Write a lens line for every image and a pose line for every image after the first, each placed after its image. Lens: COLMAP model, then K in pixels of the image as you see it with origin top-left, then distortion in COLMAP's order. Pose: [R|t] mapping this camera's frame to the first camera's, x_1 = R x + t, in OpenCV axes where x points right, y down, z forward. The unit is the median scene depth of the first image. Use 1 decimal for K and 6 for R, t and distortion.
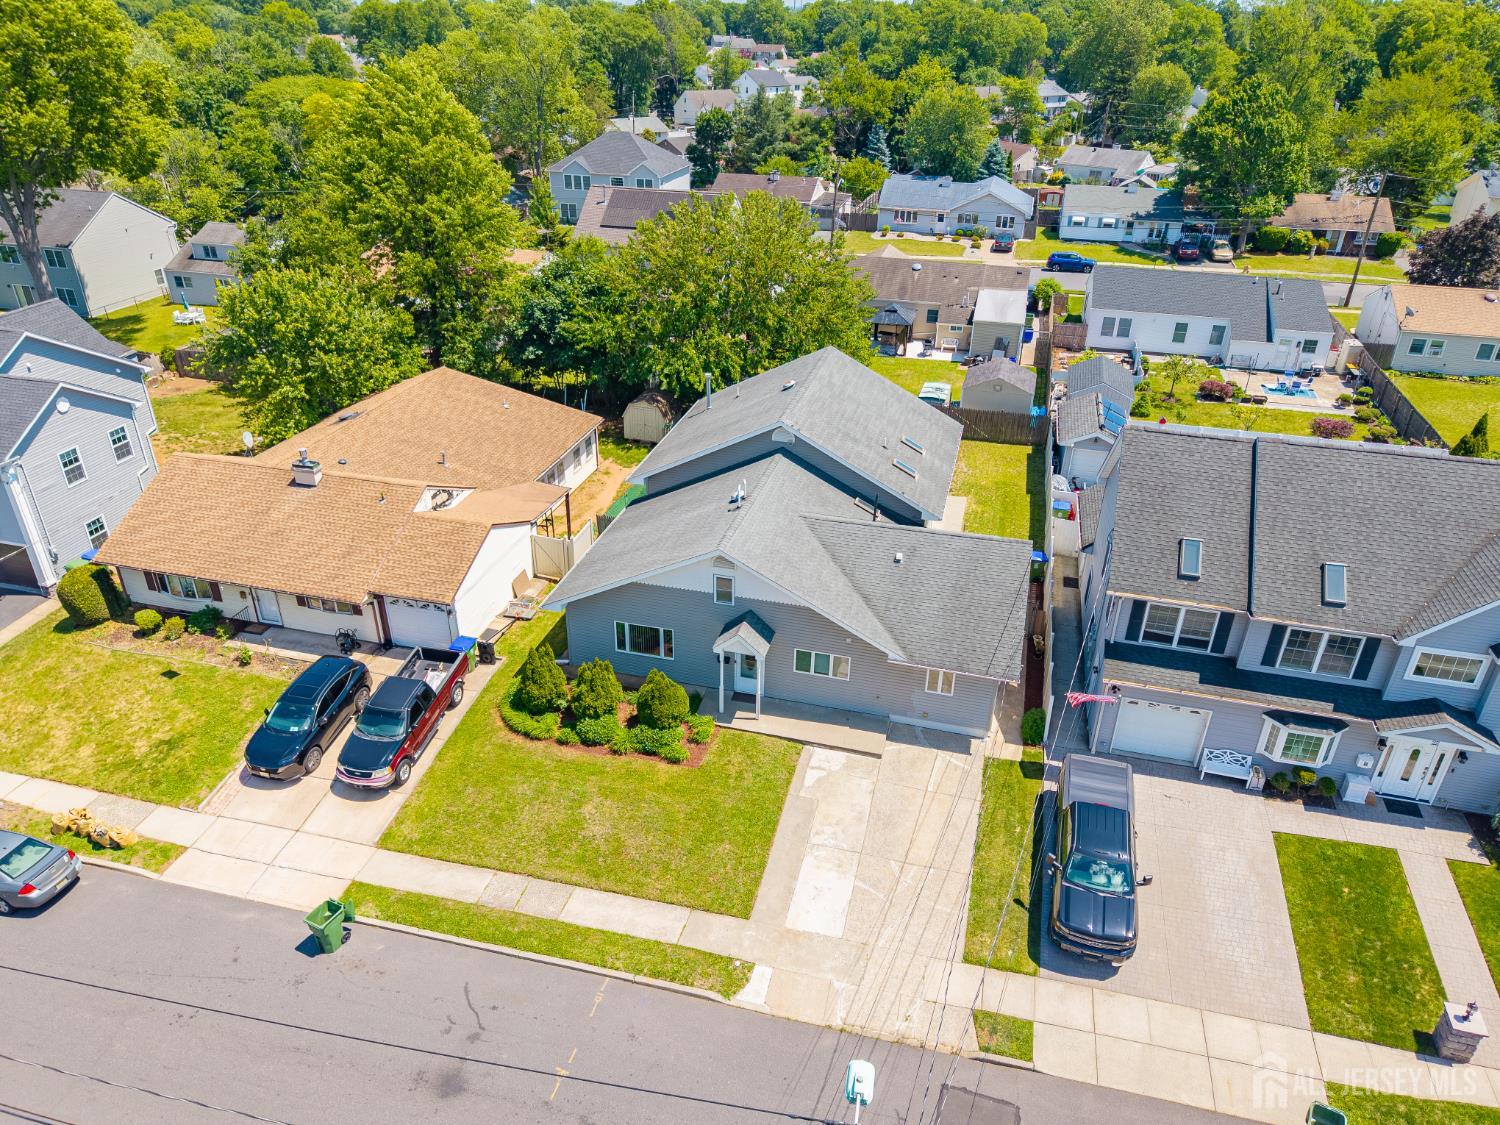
lens RADIAL K [[1018.6, 0, 753.3], [0, 1018.6, 561.2], [0, 0, 1]] dist [0.010687, -0.013816]
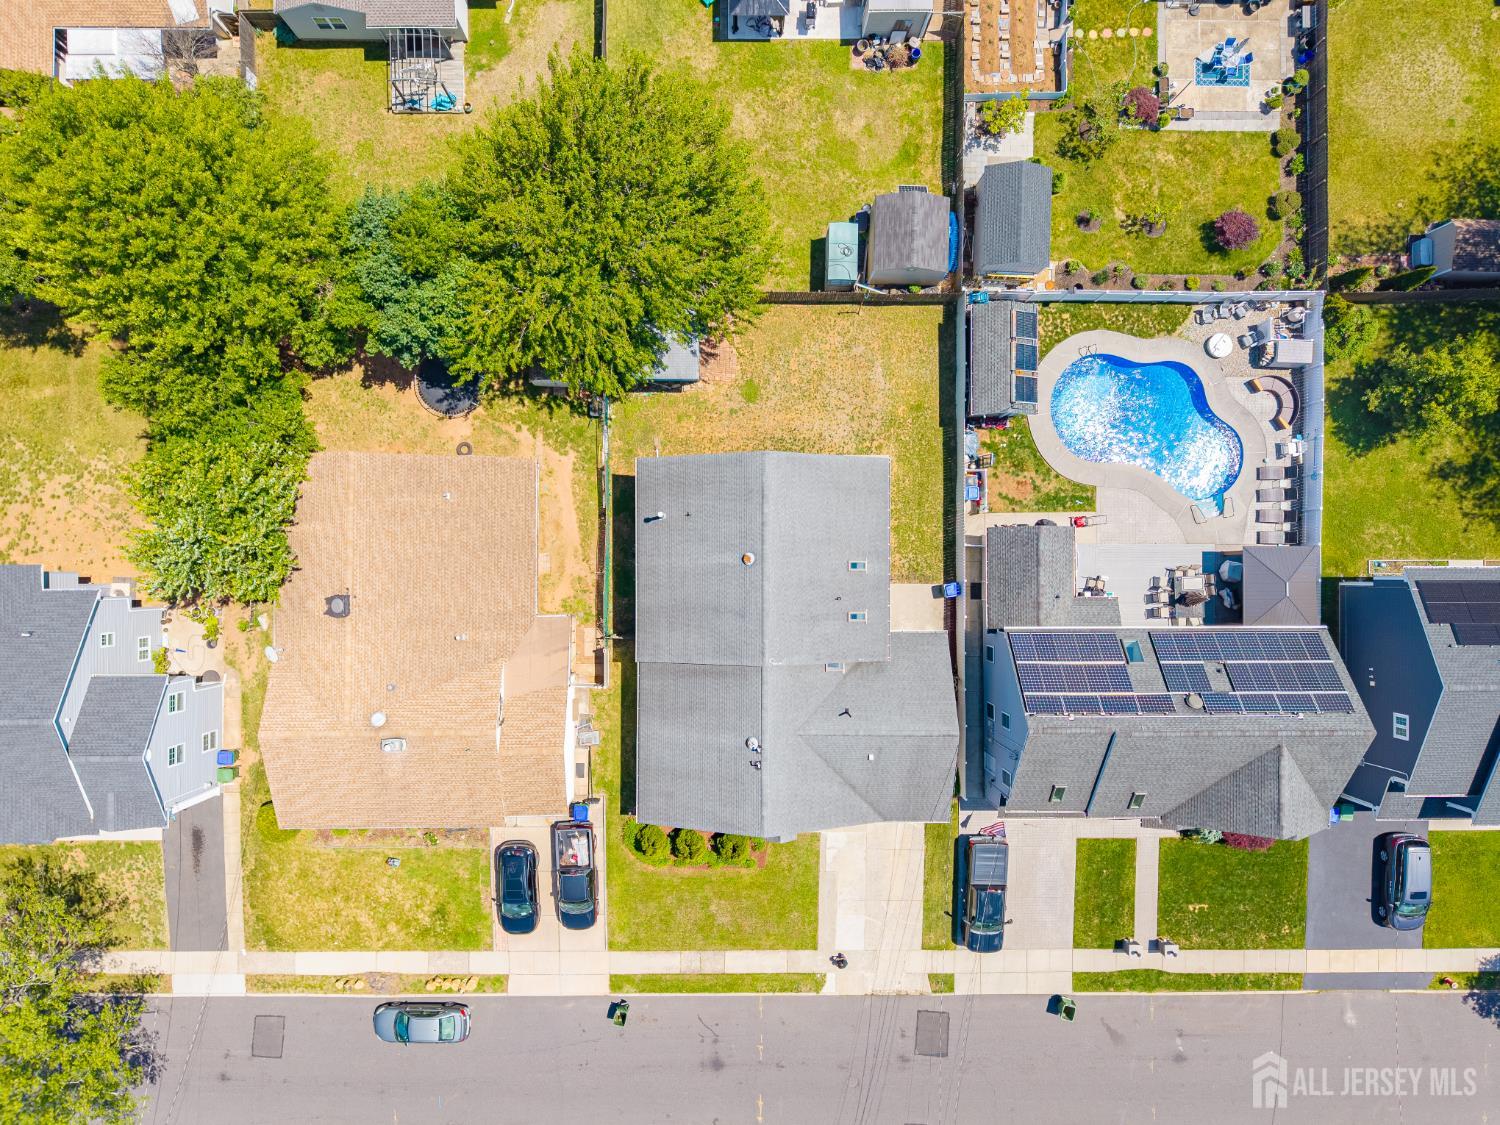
lens RADIAL K [[1018.6, 0, 754.6], [0, 1018.6, 558.5], [0, 0, 1]] dist [0.010687, -0.013816]
pose [[0.968033, -0.250201, 0.017676, 0.028162], [0.105013, 0.468278, 0.877319, -1.507835], [-0.227783, -0.847417, 0.479582, 0.603018]]
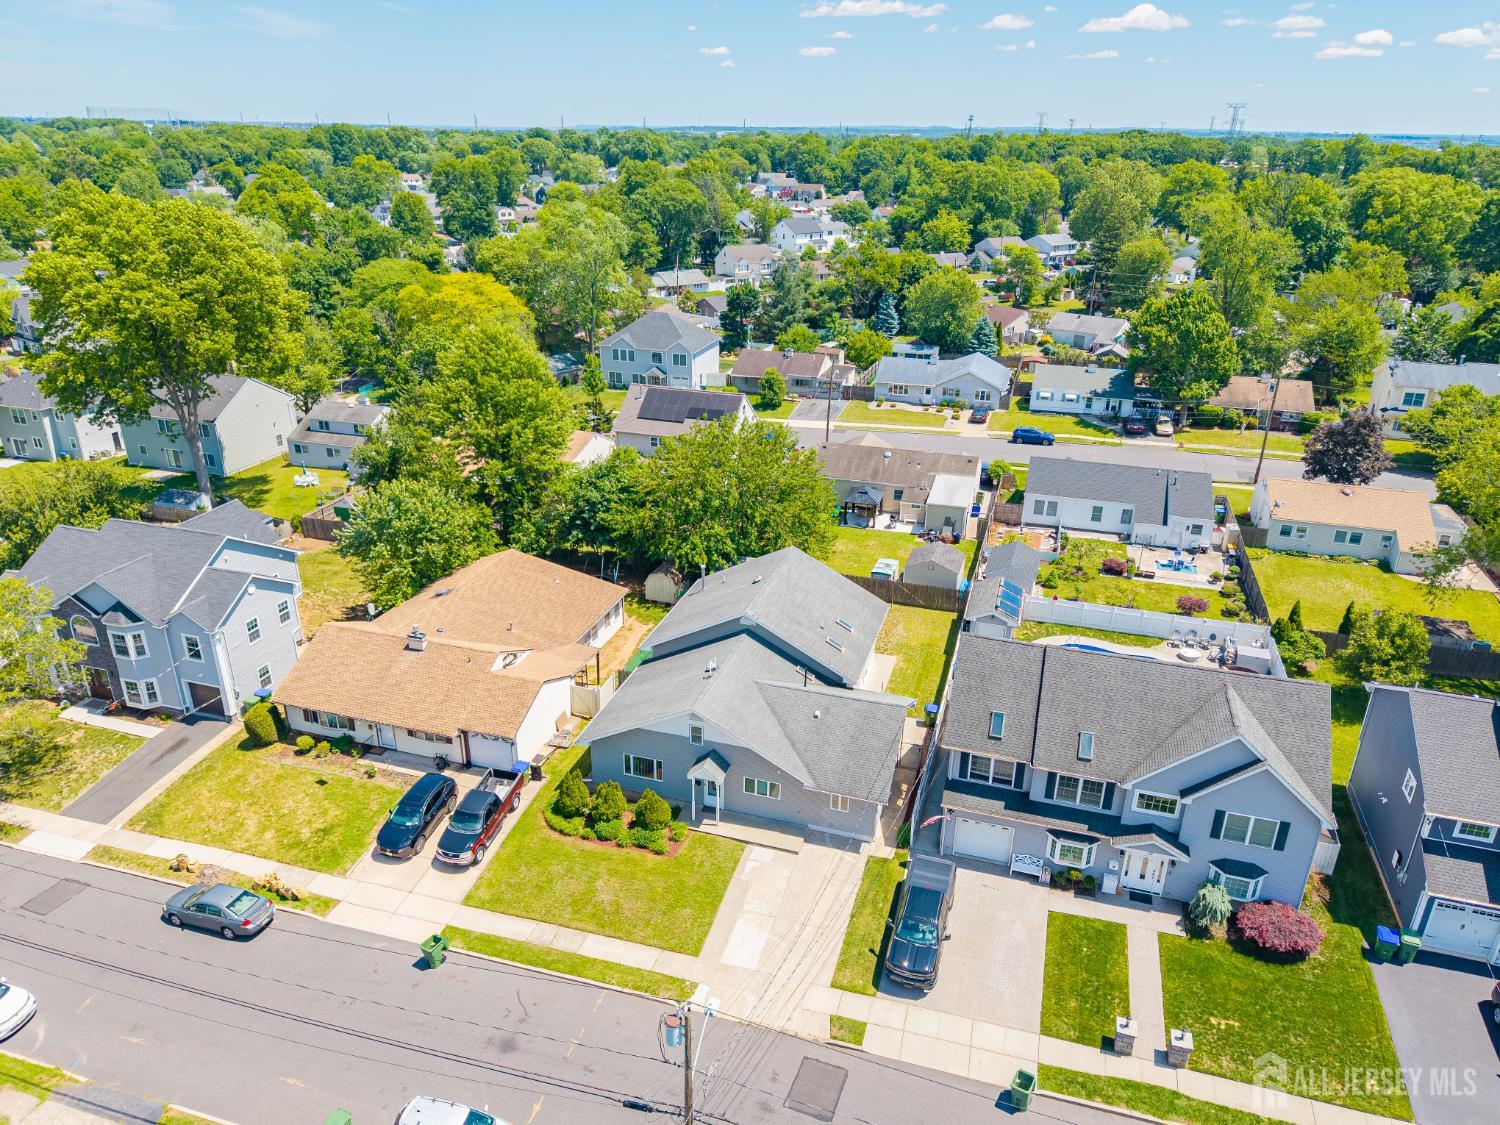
lens RADIAL K [[1018.6, 0, 754.9], [0, 1018.6, 554.3], [0, 0, 1]] dist [0.010687, -0.013816]
pose [[0.999025, 0.016011, -0.041135, 0.115129], [-0.020070, 0.994760, -0.100247, -0.089726], [0.039315, 0.100975, 0.994112, -0.512955]]
